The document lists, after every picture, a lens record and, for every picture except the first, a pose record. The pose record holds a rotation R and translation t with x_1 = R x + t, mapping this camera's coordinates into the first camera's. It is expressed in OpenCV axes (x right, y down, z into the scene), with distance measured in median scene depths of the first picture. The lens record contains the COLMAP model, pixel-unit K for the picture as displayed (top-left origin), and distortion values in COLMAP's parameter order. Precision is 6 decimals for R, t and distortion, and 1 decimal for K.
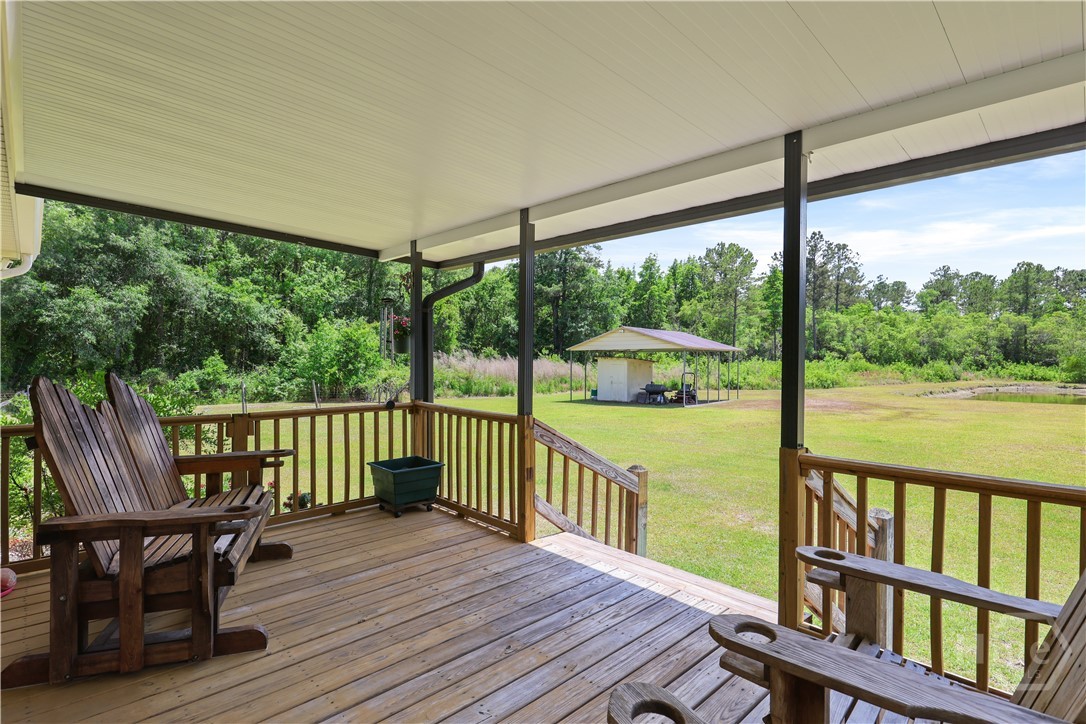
lens RADIAL K [[539.7, 0, 543.9], [0, 539.7, 362.1], [0, 0, 1]] dist [0.021382, 0.000565]
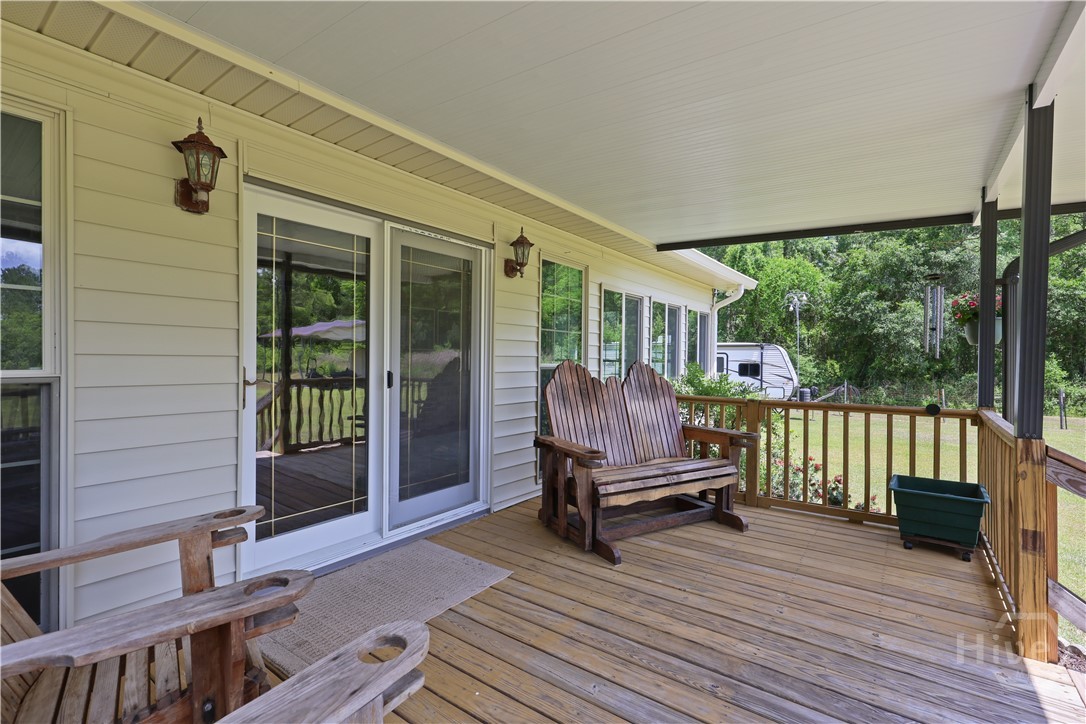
lens RADIAL K [[496.4, 0, 544.0], [0, 496.4, 360.9], [0, 0, 1]] dist [0.015020, -0.000138]
pose [[0.177310, -0.000728, -0.984155, 0.408589], [-0.013031, 0.999910, -0.003088, 0.022694], [0.984069, 0.013372, 0.177284, 0.385351]]
